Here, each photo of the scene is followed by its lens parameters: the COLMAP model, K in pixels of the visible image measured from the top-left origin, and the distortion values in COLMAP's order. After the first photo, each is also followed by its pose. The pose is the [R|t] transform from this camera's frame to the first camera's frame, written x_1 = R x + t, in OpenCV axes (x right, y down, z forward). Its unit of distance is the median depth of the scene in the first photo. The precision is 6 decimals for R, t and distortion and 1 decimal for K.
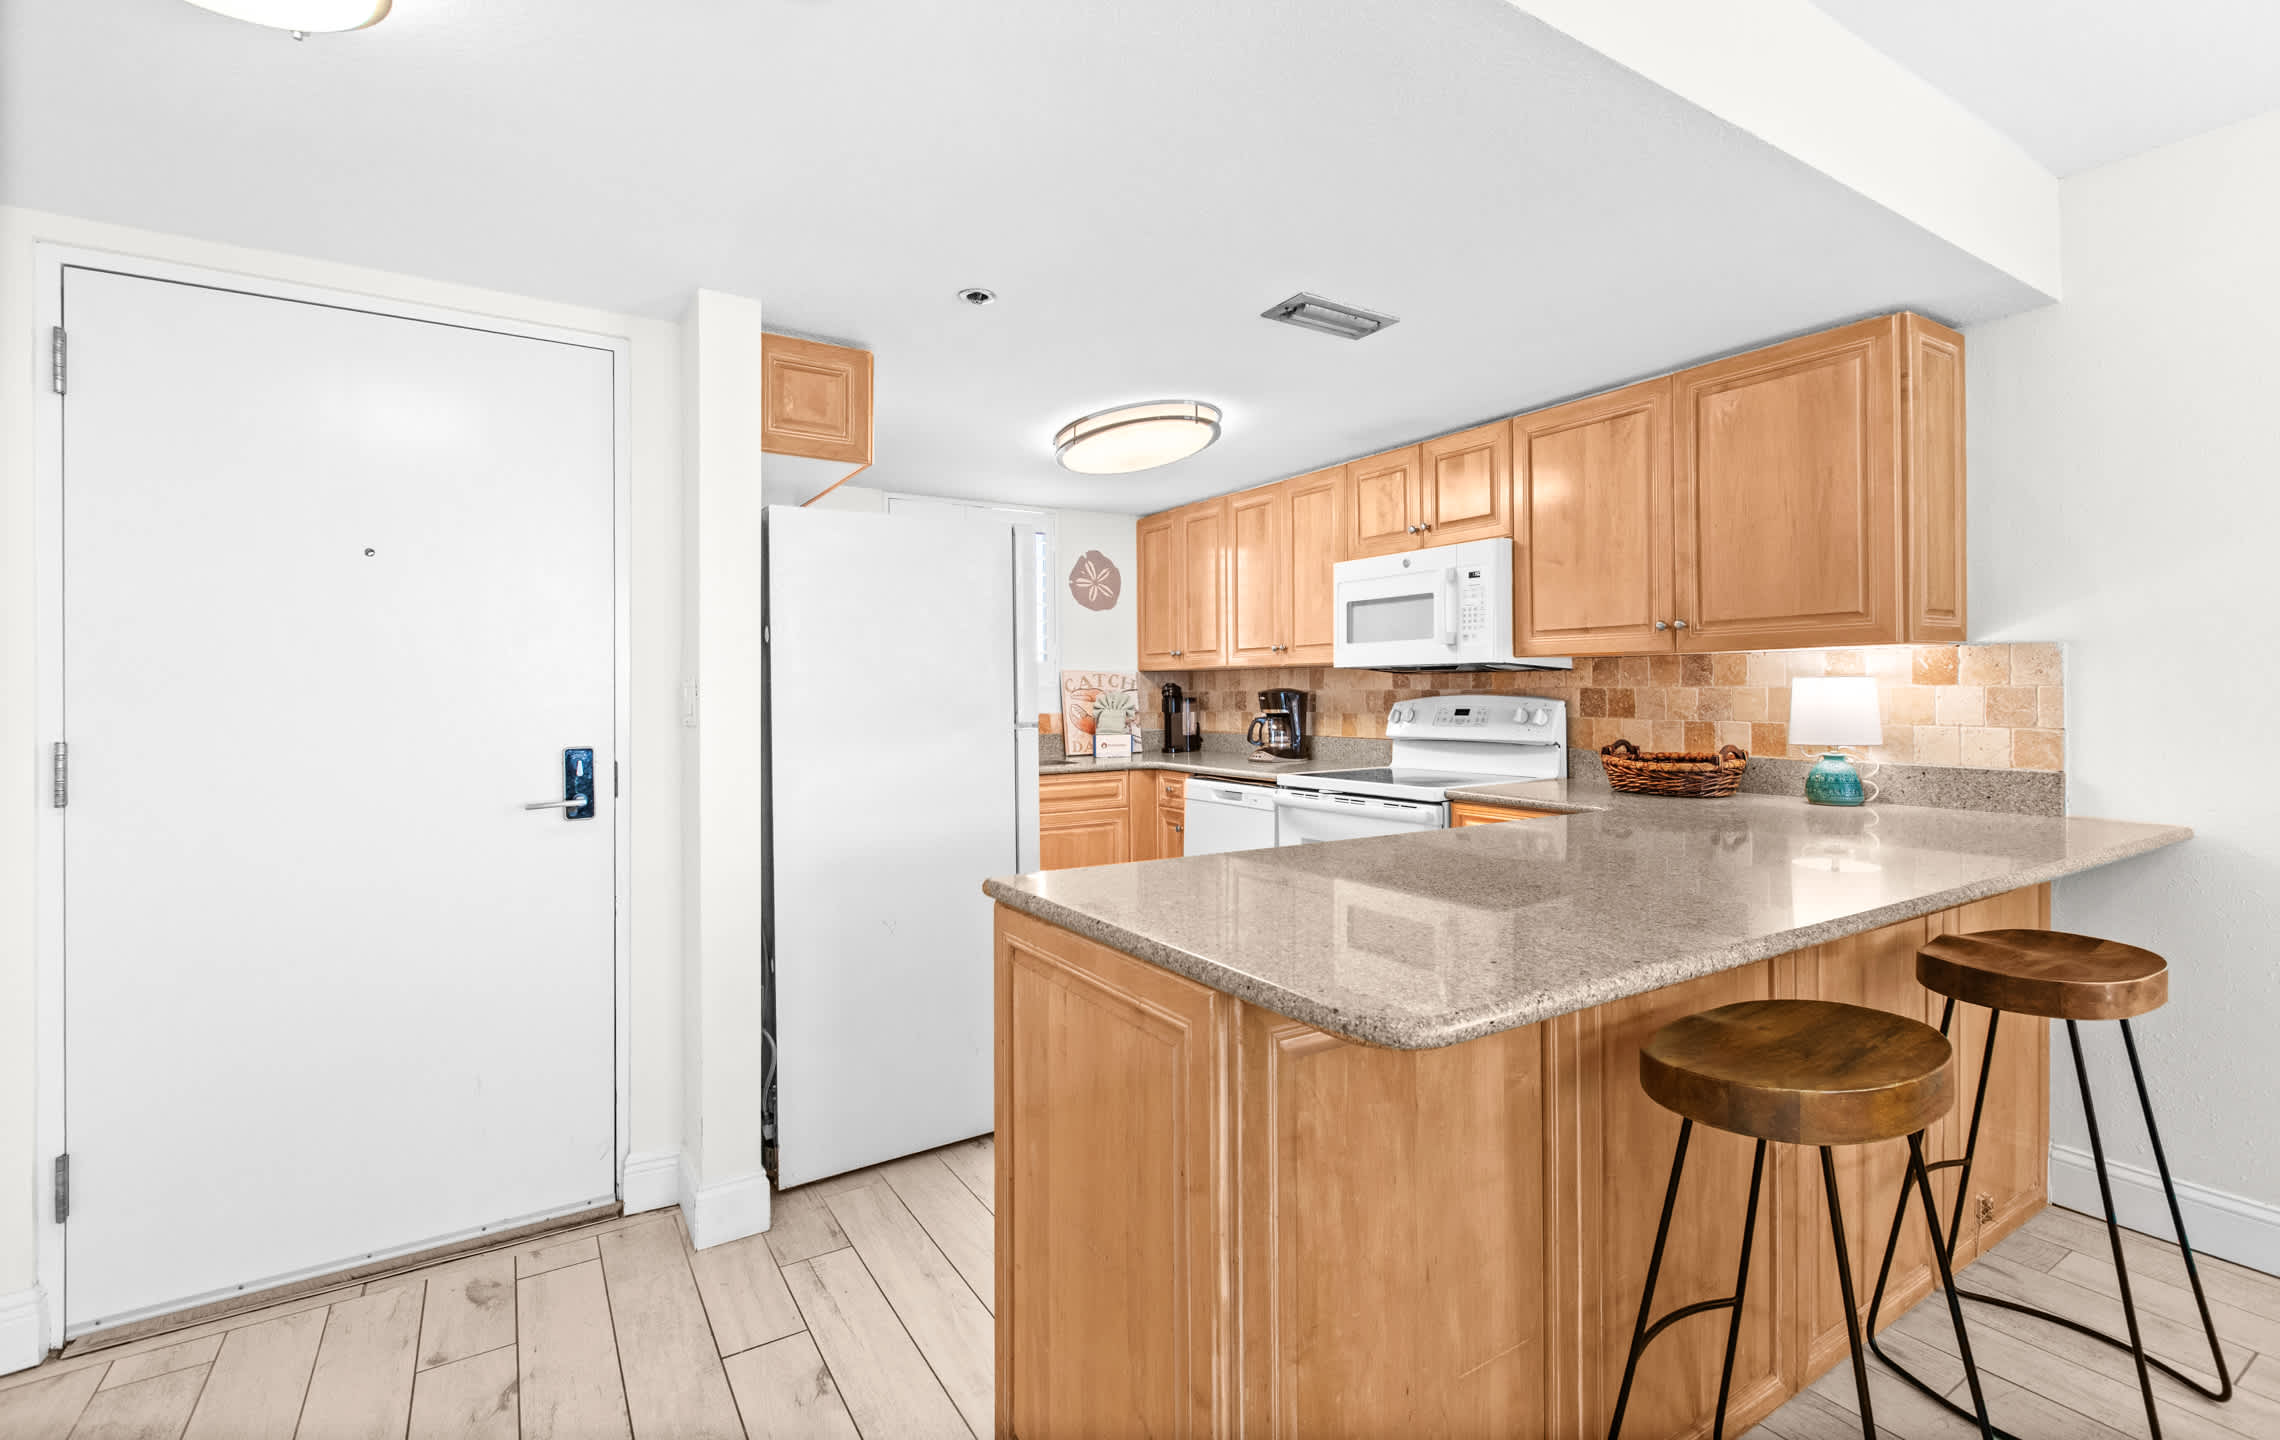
lens RADIAL K [[1004.6, 0, 1144.5], [0, 1004.6, 682.6], [0, 0, 1]] dist [-0.047252, 0.040736]
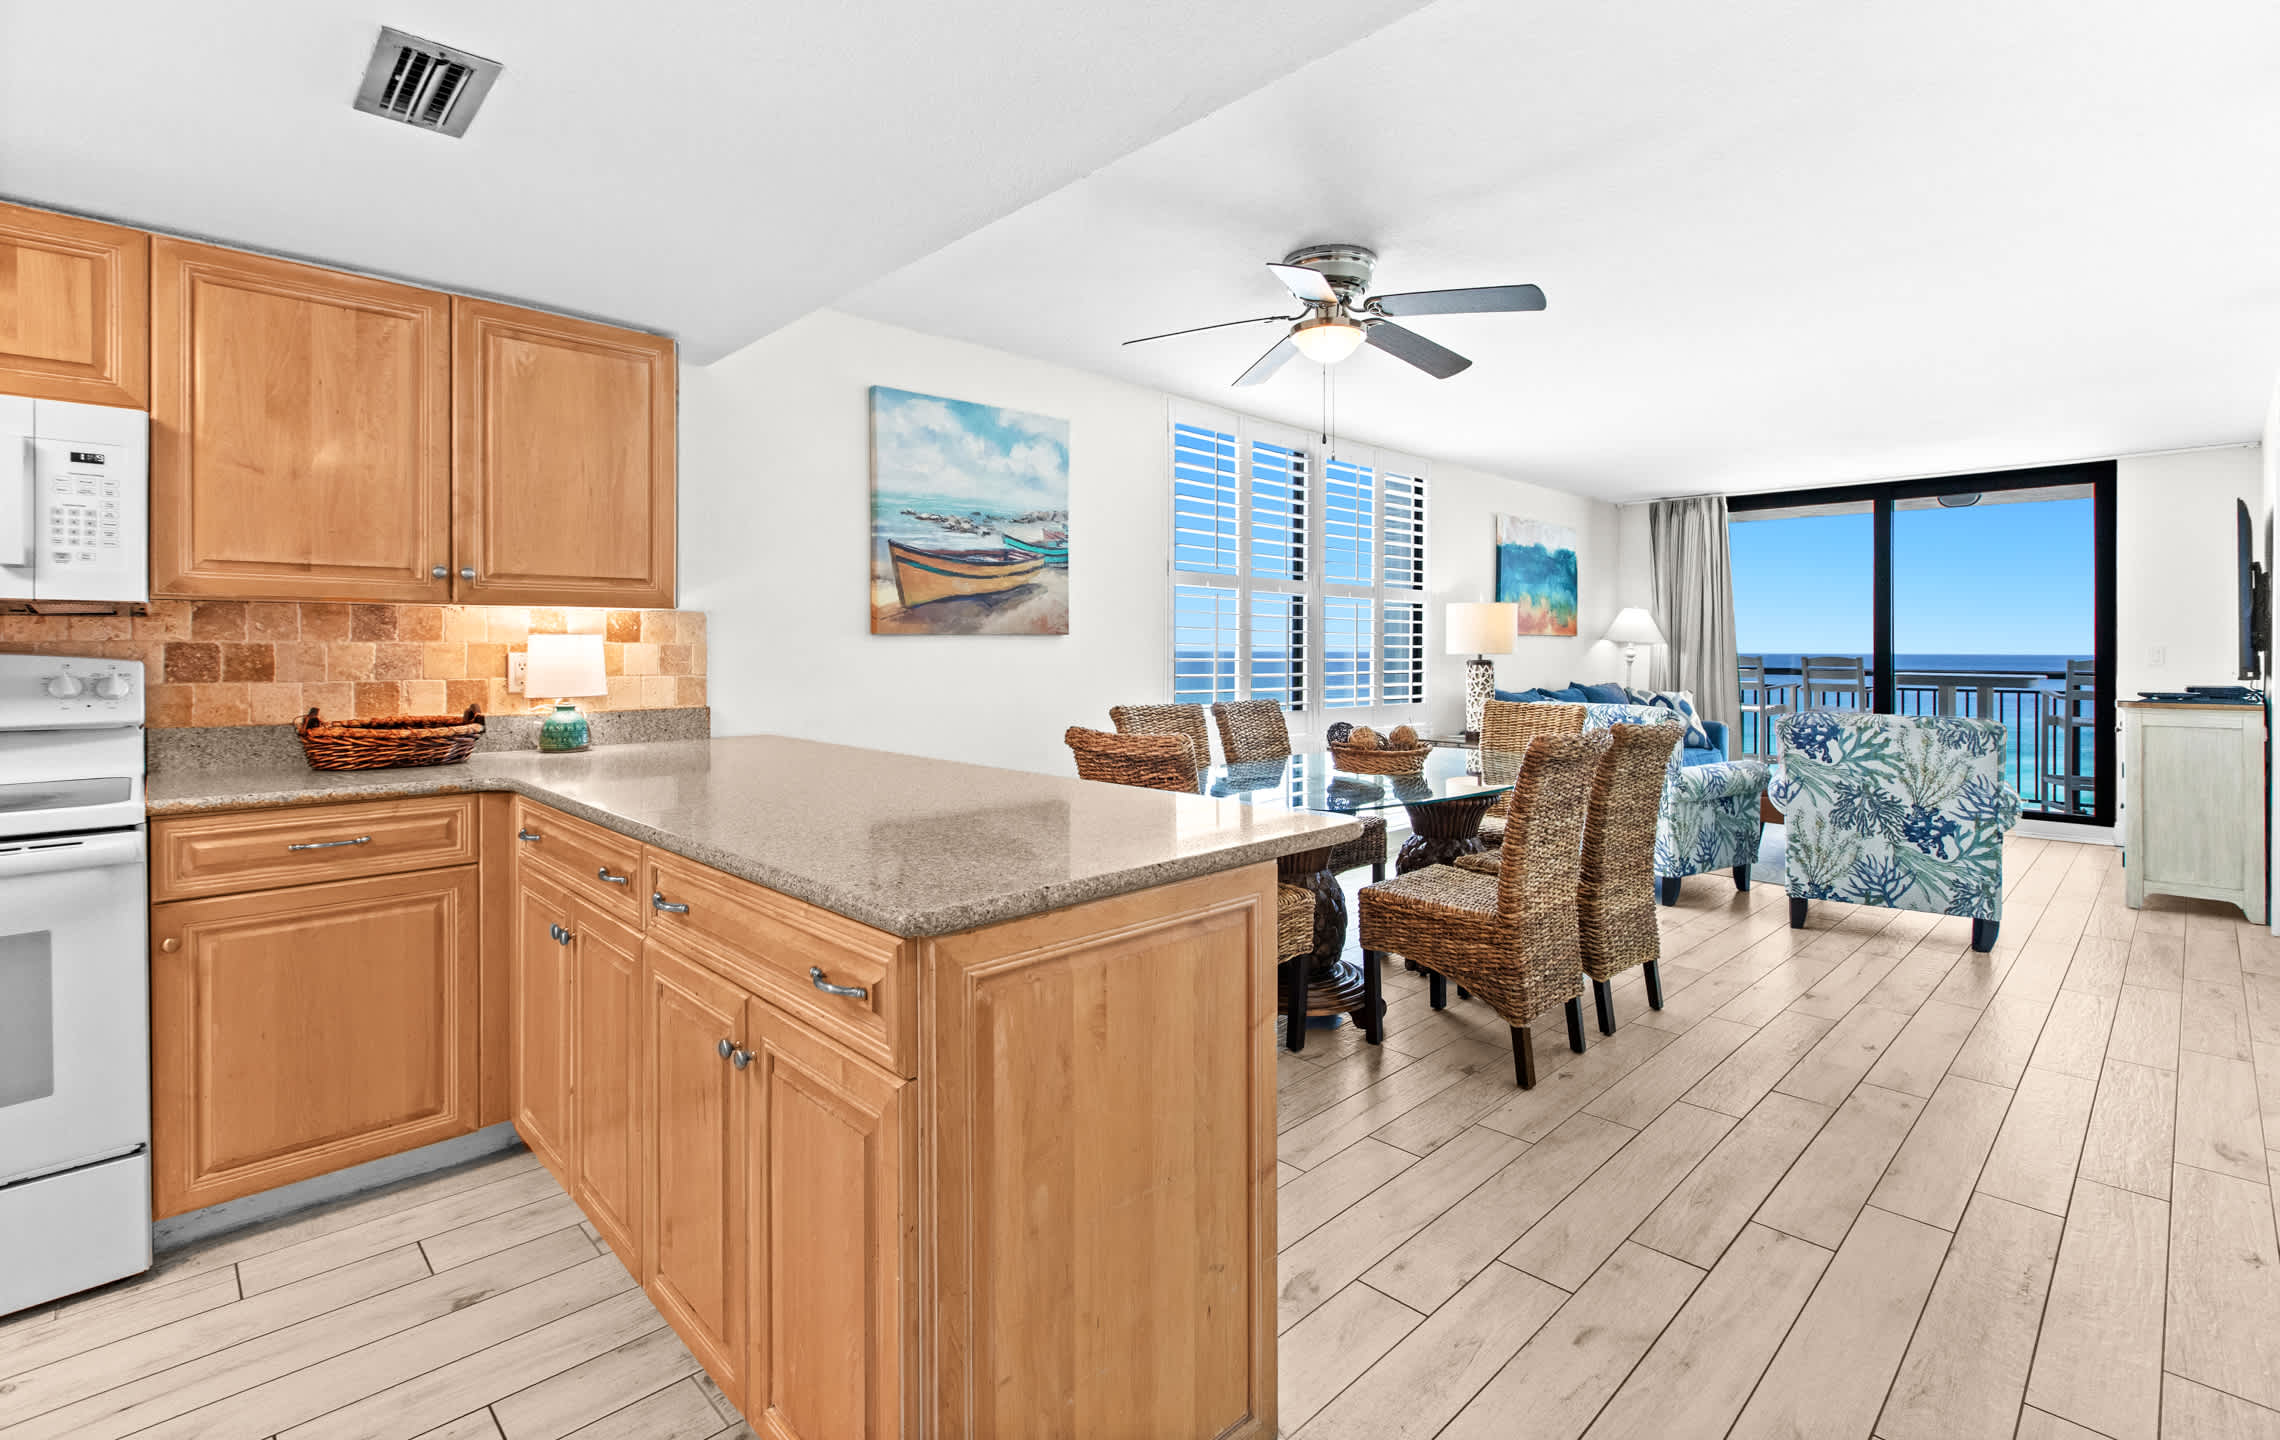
lens RADIAL K [[1028.3, 0, 1153.3], [0, 1028.3, 651.9], [0, 0, 1]] dist [-0.000373, 0.000232]
pose [[-0.216016, -0.002673, 0.976386, -0.322975], [-0.009337, 0.999956, 0.000672, 0.003980], [-0.976345, -0.008971, -0.216032, 0.364698]]
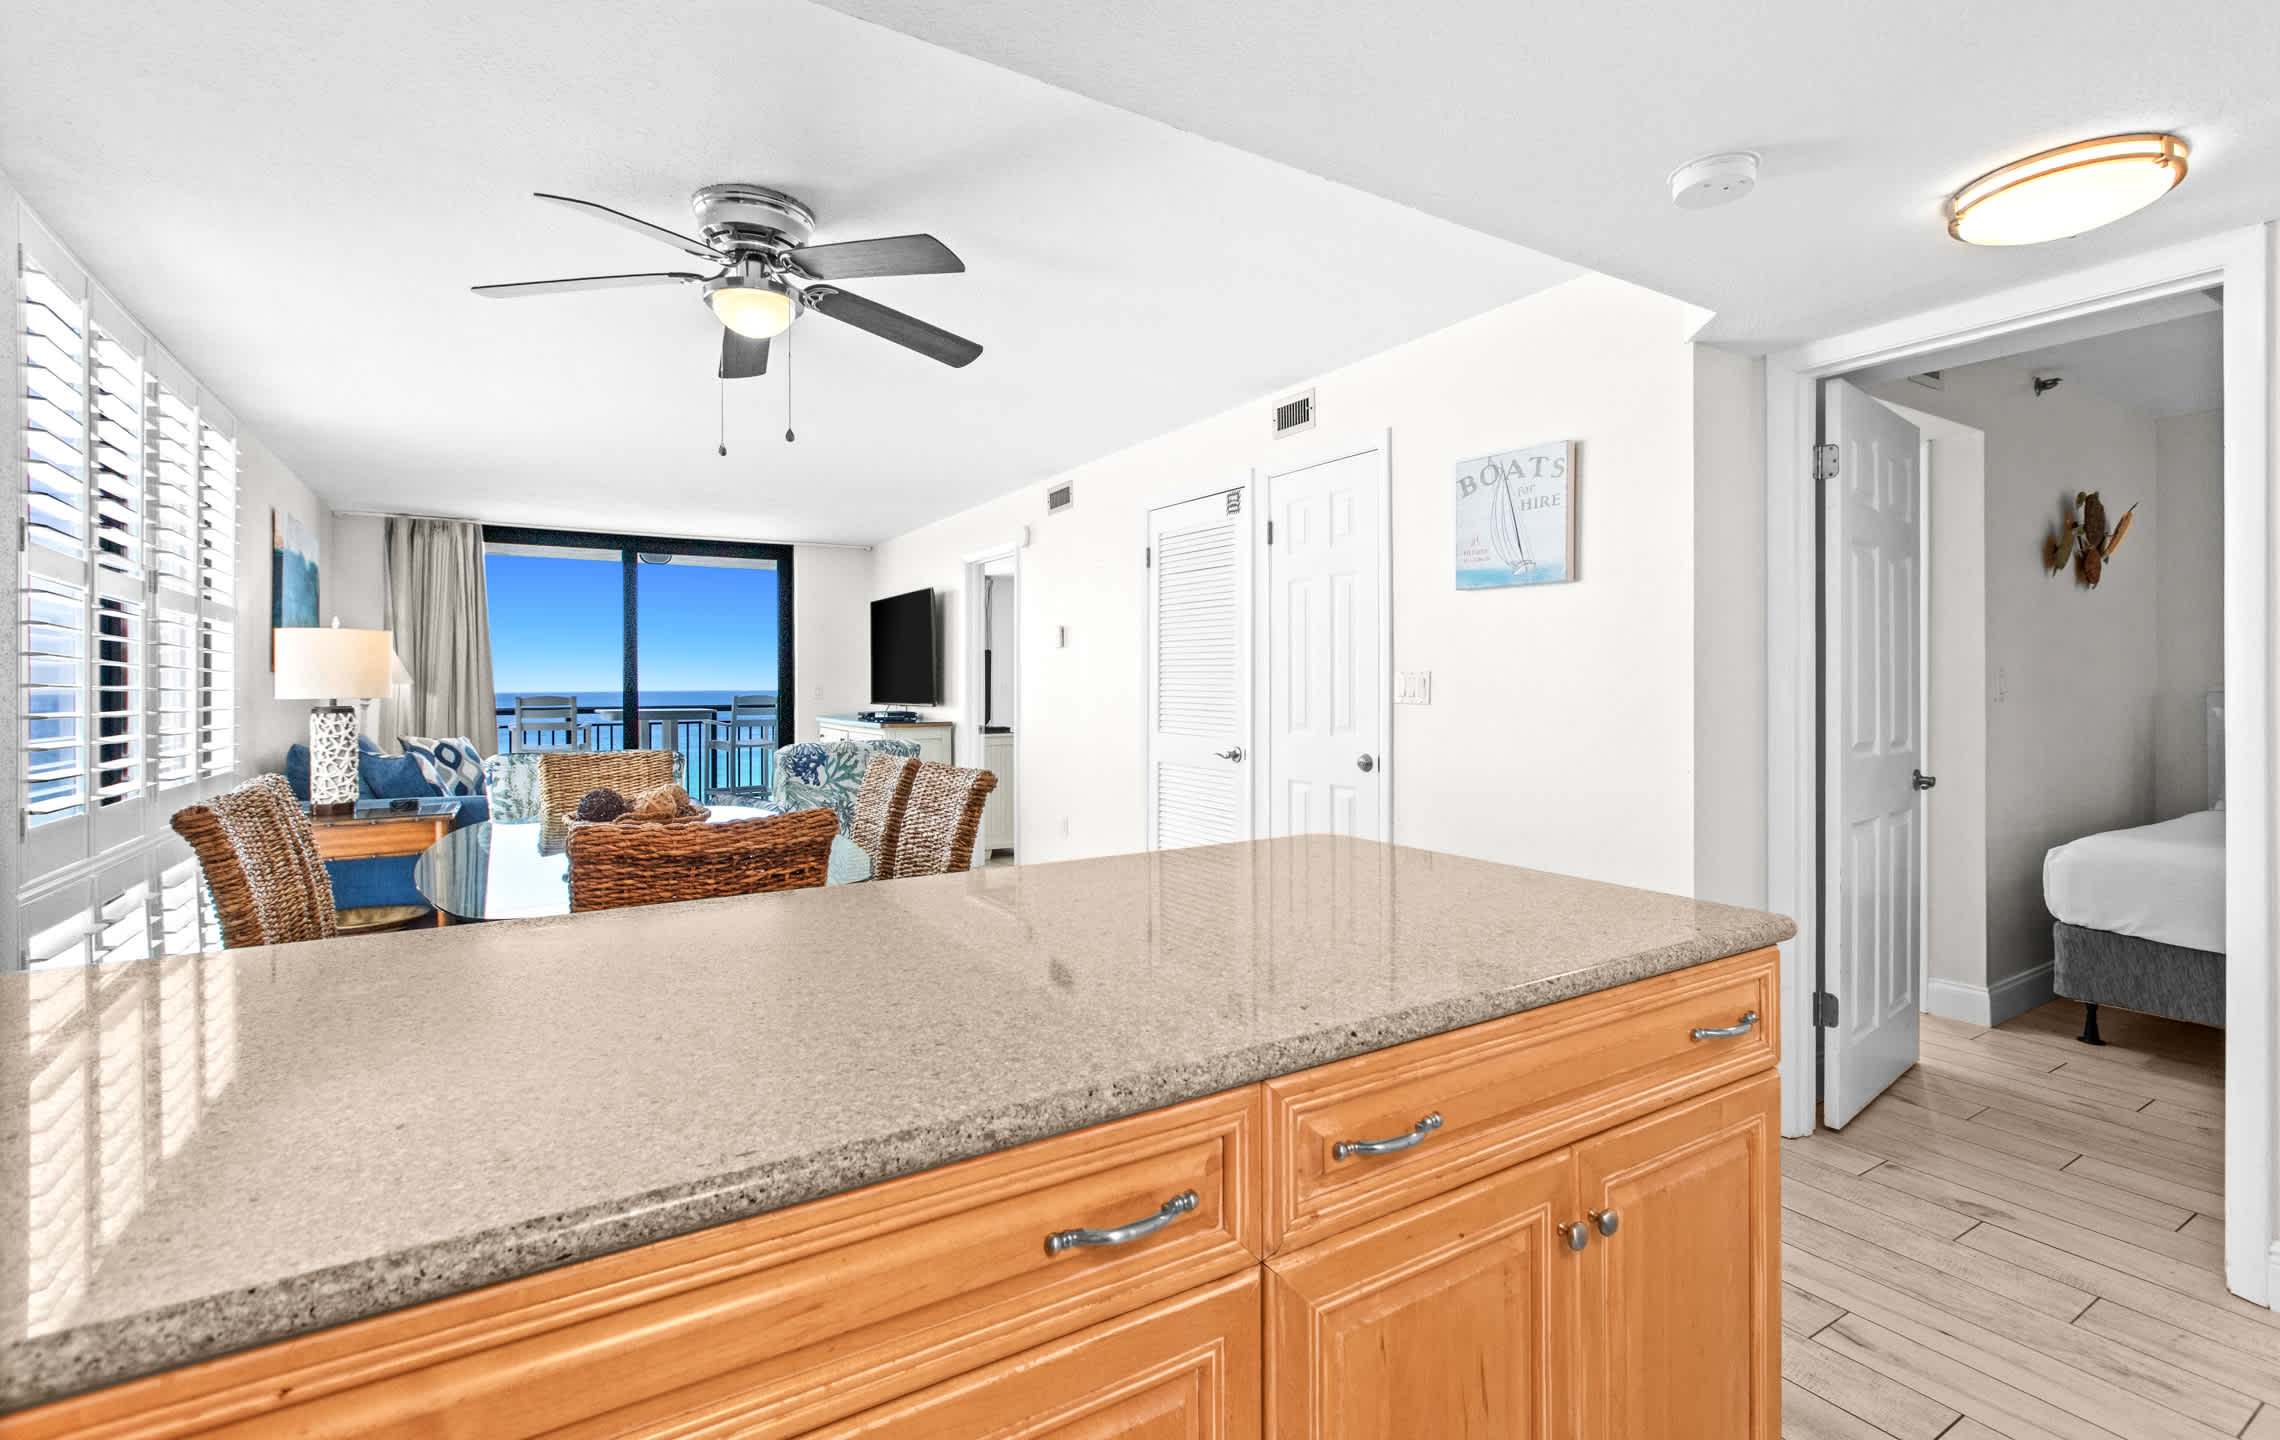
lens RADIAL K [[1034.9, 0, 1153.8], [0, 1034.9, 677.6], [0, 0, 1]] dist [0.000738, 0.000068]
pose [[-0.999977, 0.006233, 0.002680, 0.134249], [0.006192, 0.999871, -0.014852, 0.003970], [-0.002773, -0.014835, -0.999886, 0.677771]]
